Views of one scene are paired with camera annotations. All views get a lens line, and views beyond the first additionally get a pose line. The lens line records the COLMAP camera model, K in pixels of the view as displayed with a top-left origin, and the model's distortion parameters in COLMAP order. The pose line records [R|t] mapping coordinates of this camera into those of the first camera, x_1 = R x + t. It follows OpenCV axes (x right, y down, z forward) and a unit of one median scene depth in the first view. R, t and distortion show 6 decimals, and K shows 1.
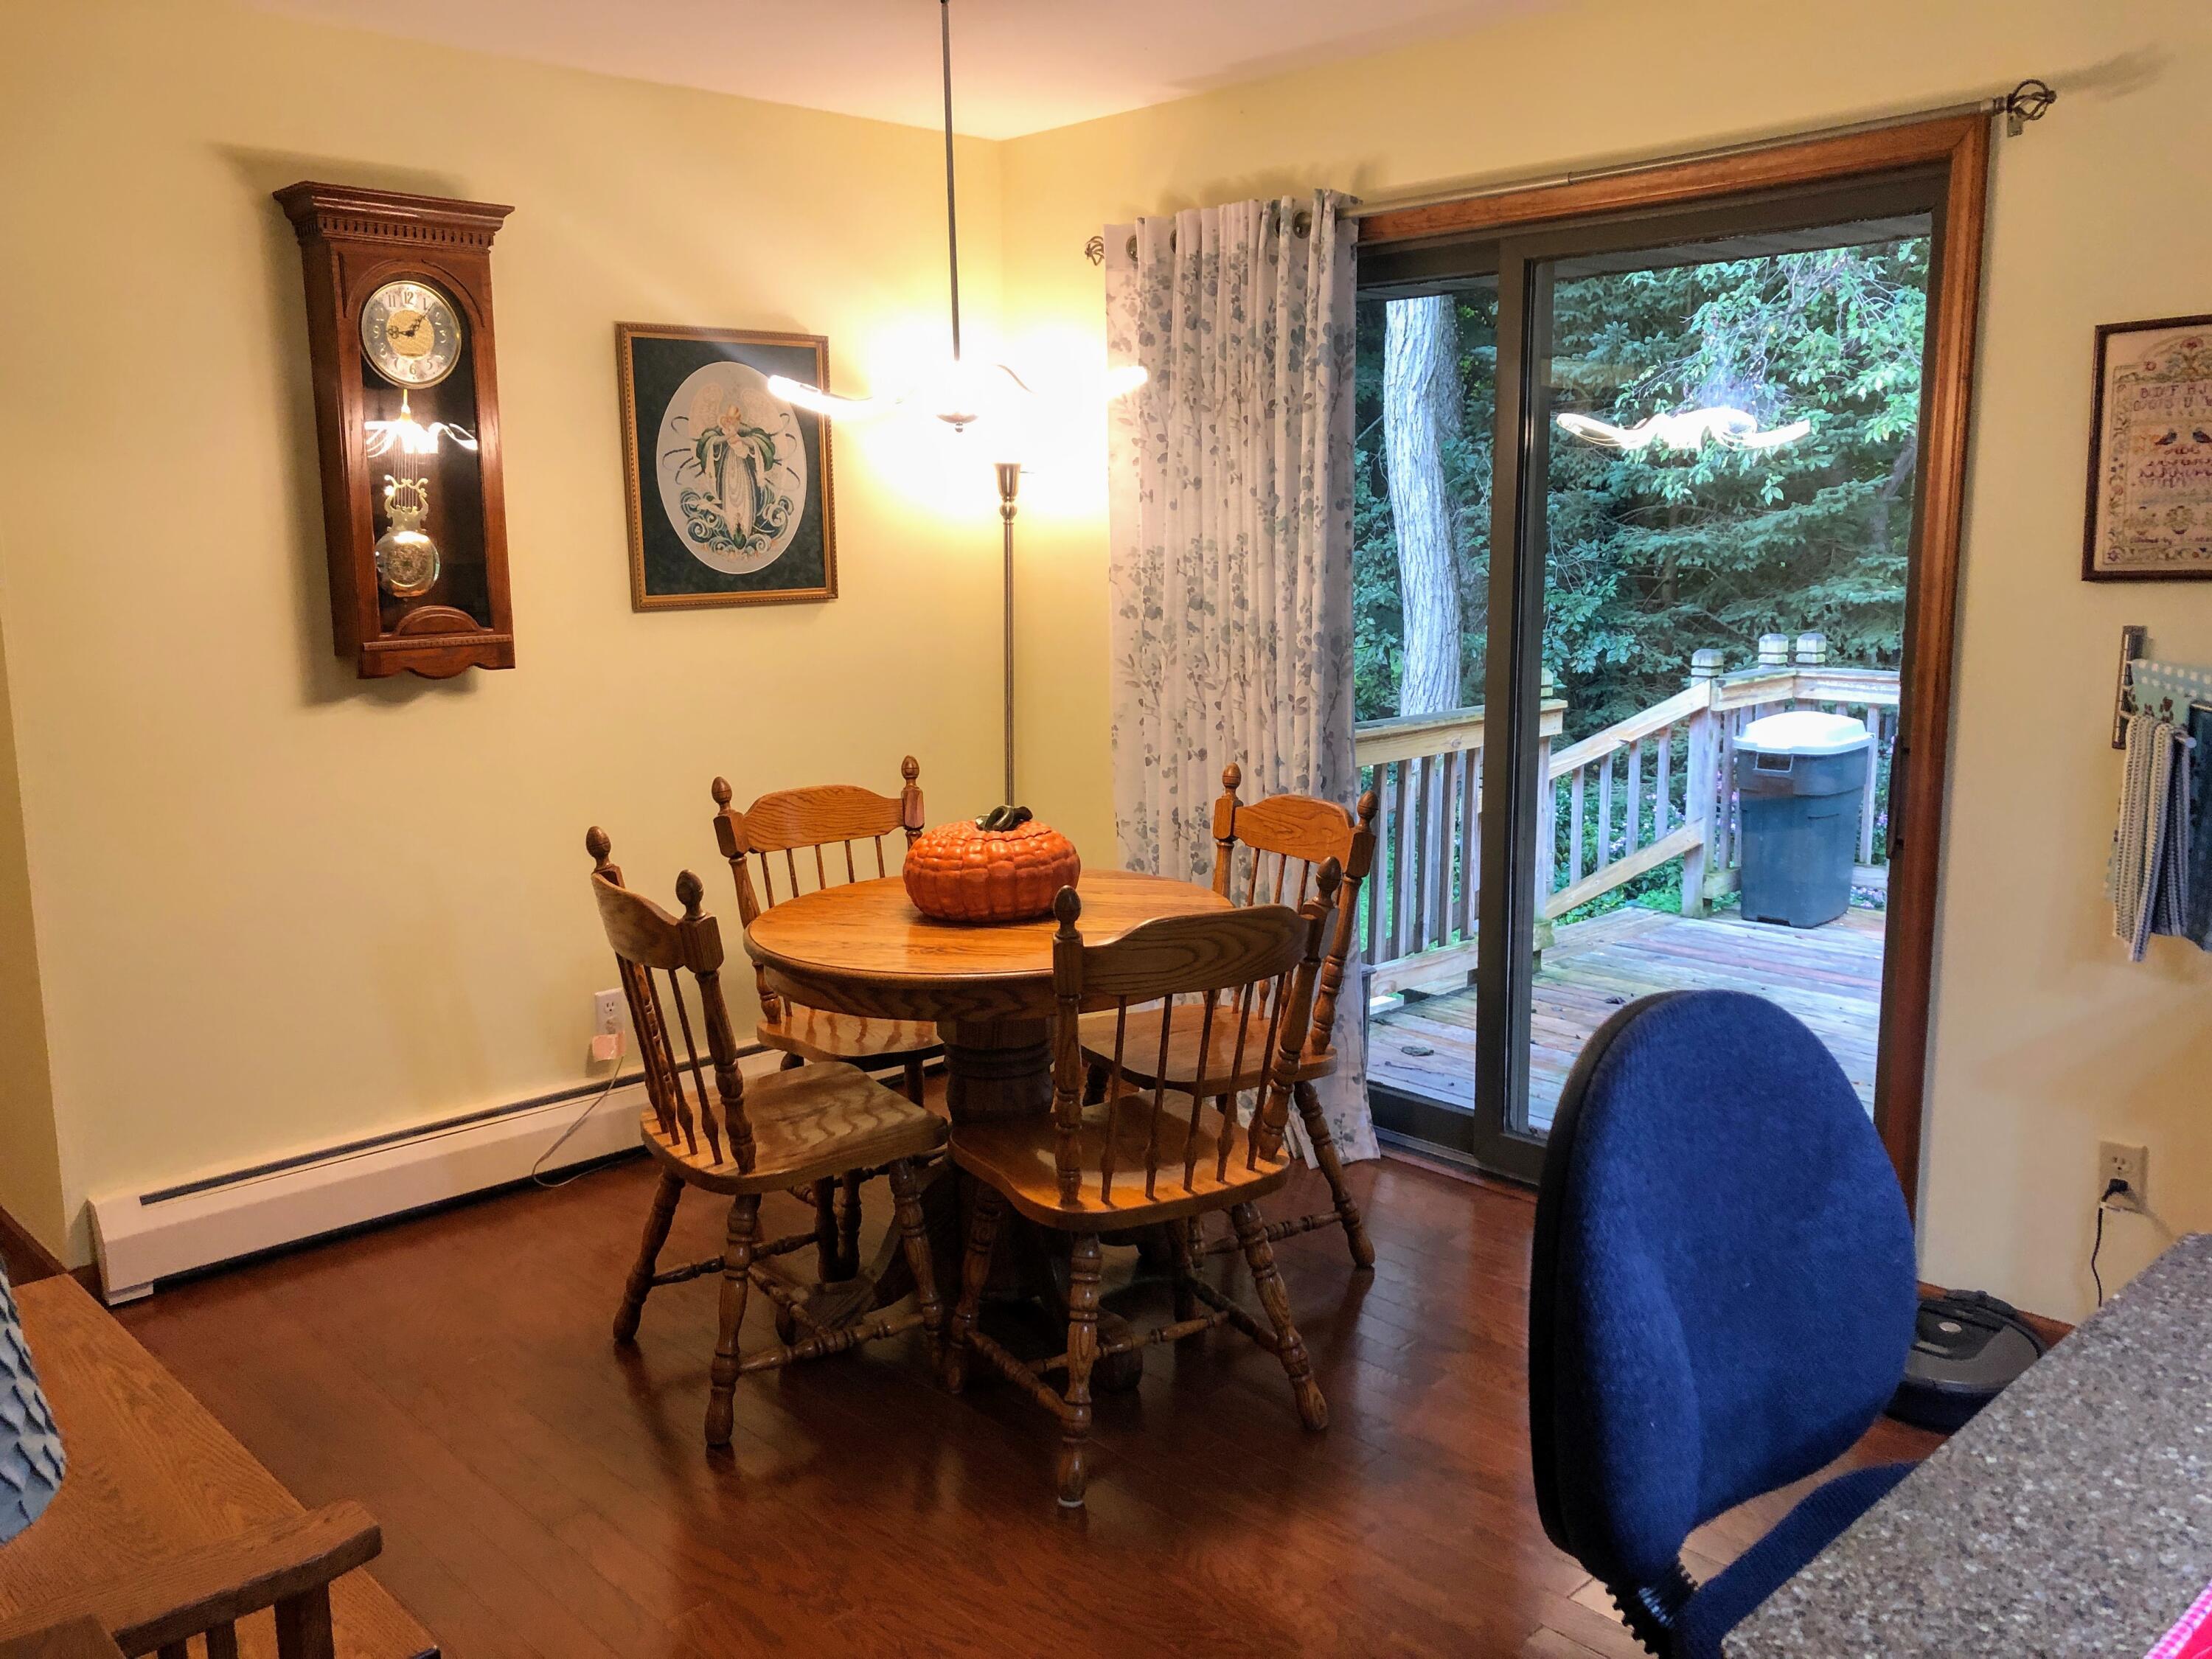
lens RADIAL K [[1807.3, 0, 1081.7], [0, 1807.3, 818.5], [0, 0, 1]] dist [0.020208, -0.002227]
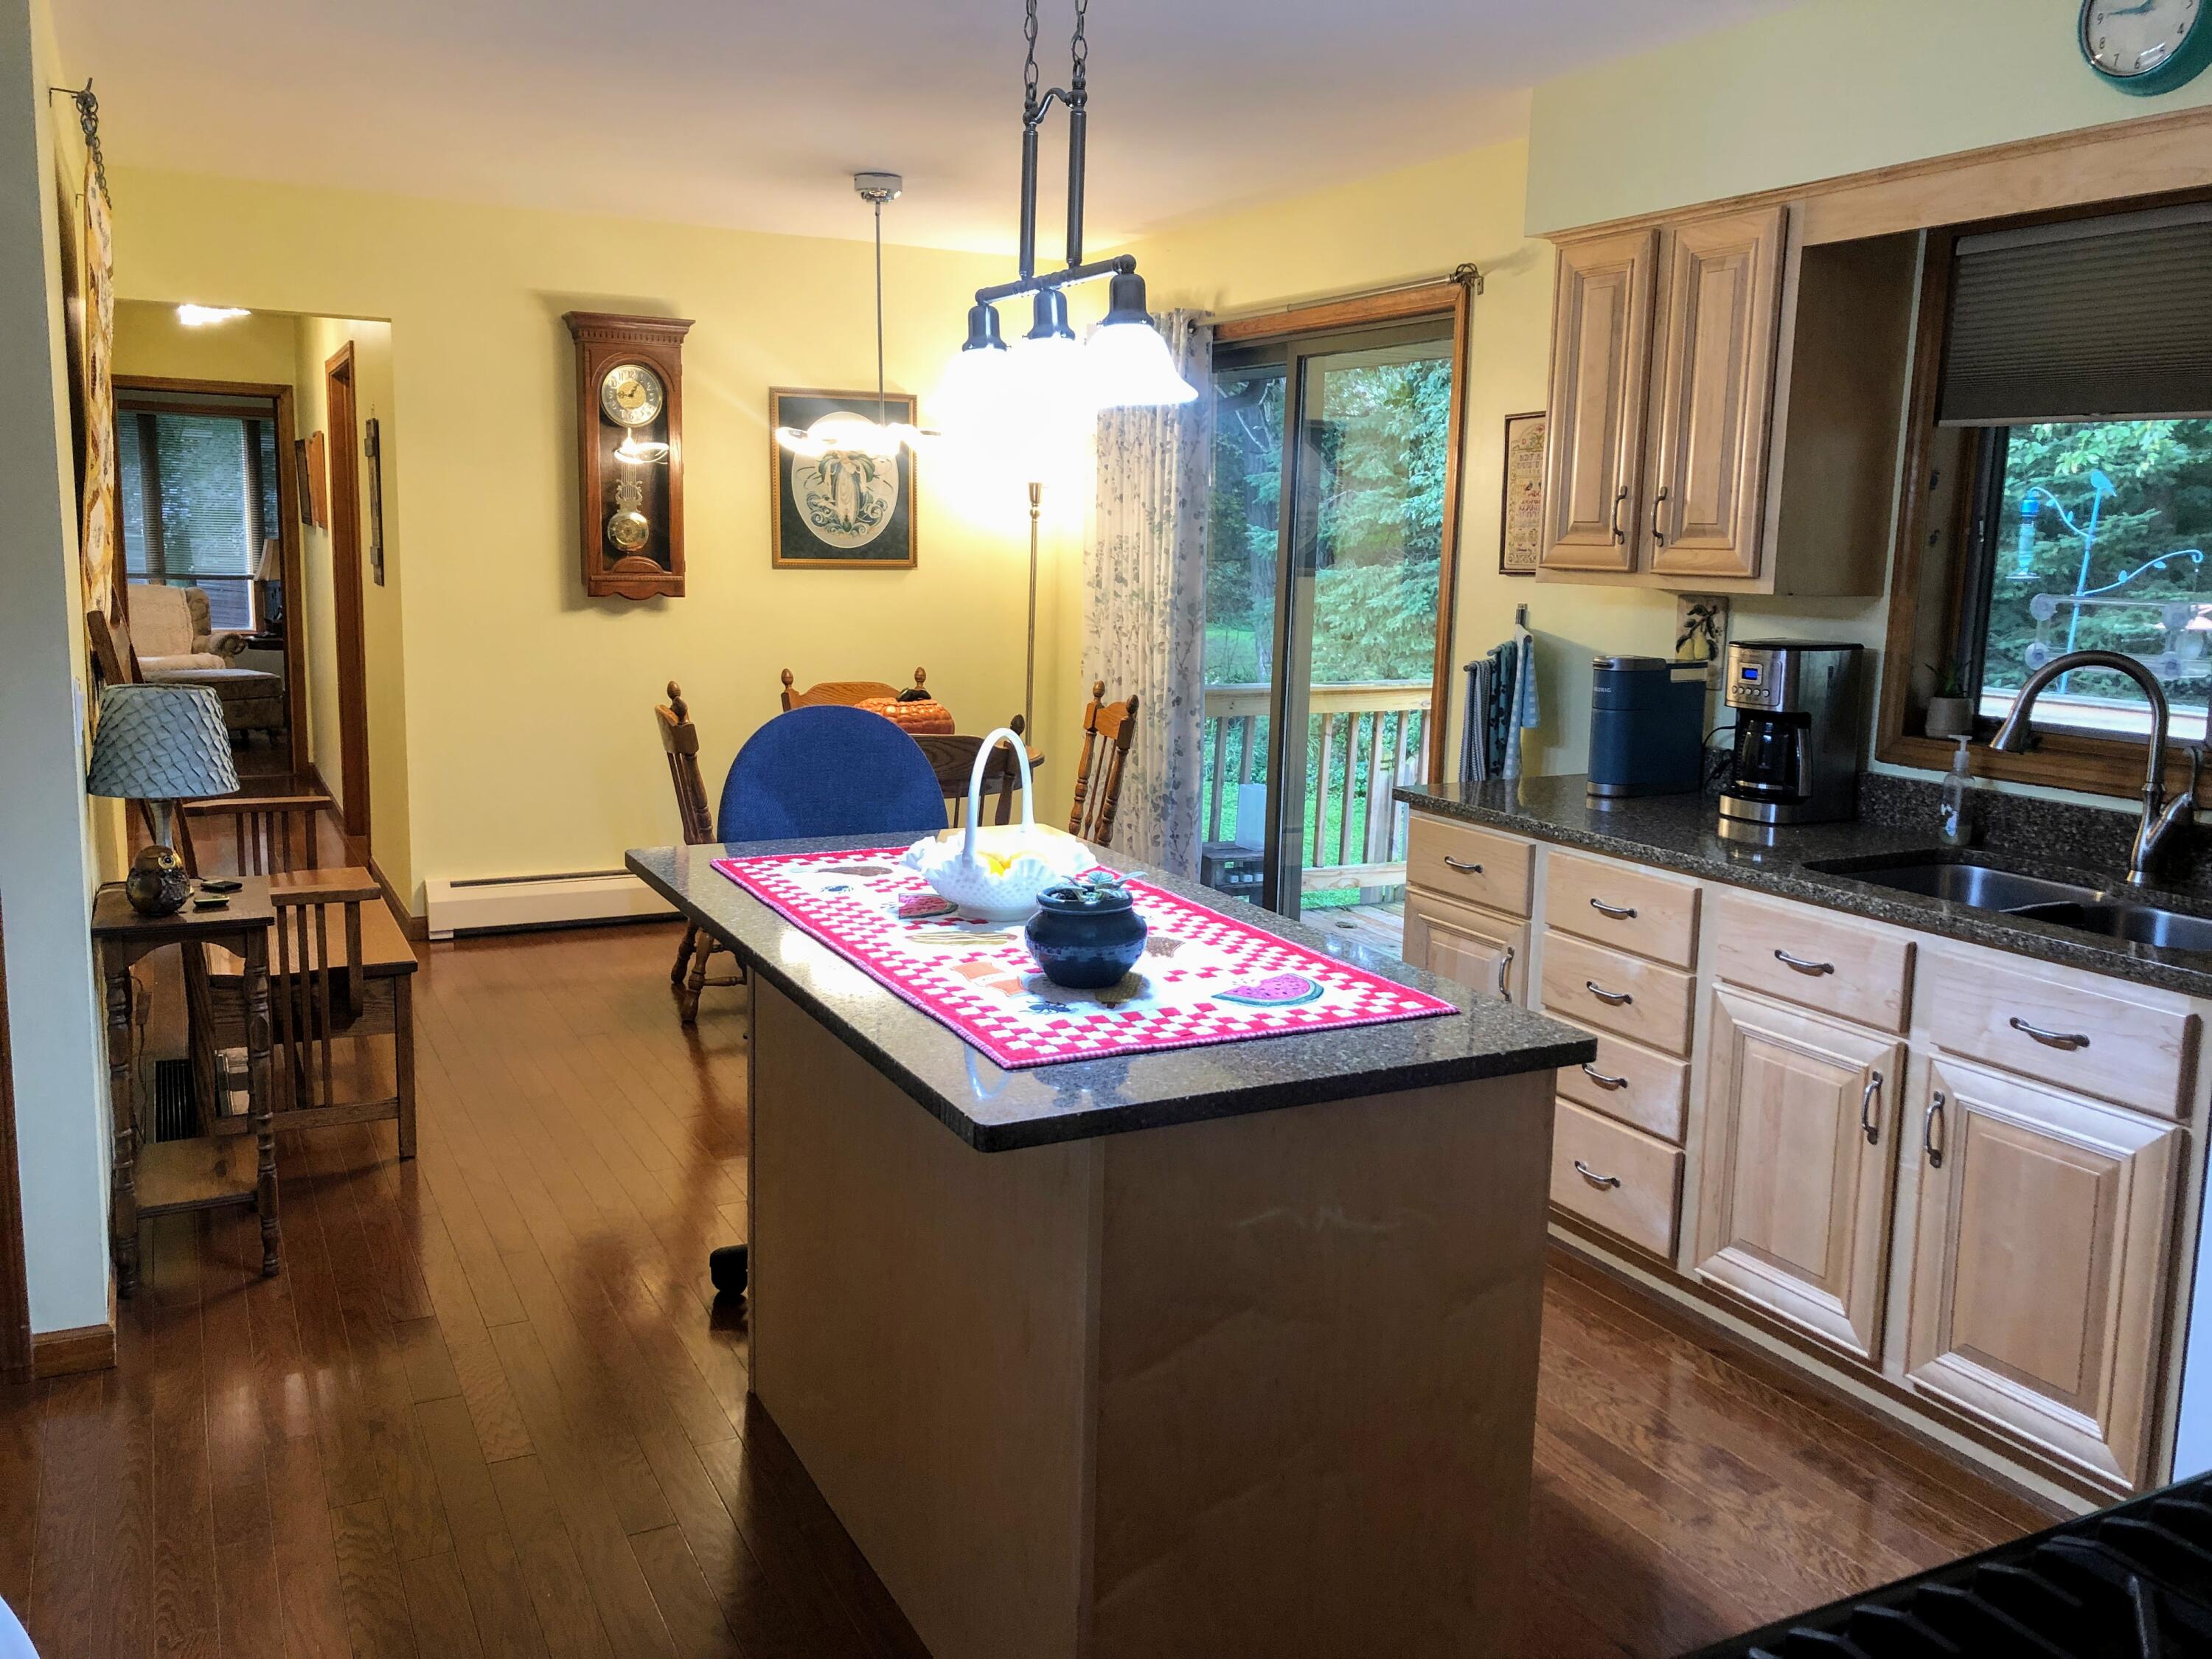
lens RADIAL K [[1807.3, 0, 1081.7], [0, 1807.3, 818.5], [0, 0, 1]] dist [0.020208, -0.002227]
pose [[0.956801, 0.079631, -0.279625, 0.505254], [-0.081712, 0.996647, 0.004225, 0.080642], [0.279024, 0.018806, 0.960100, -0.472835]]
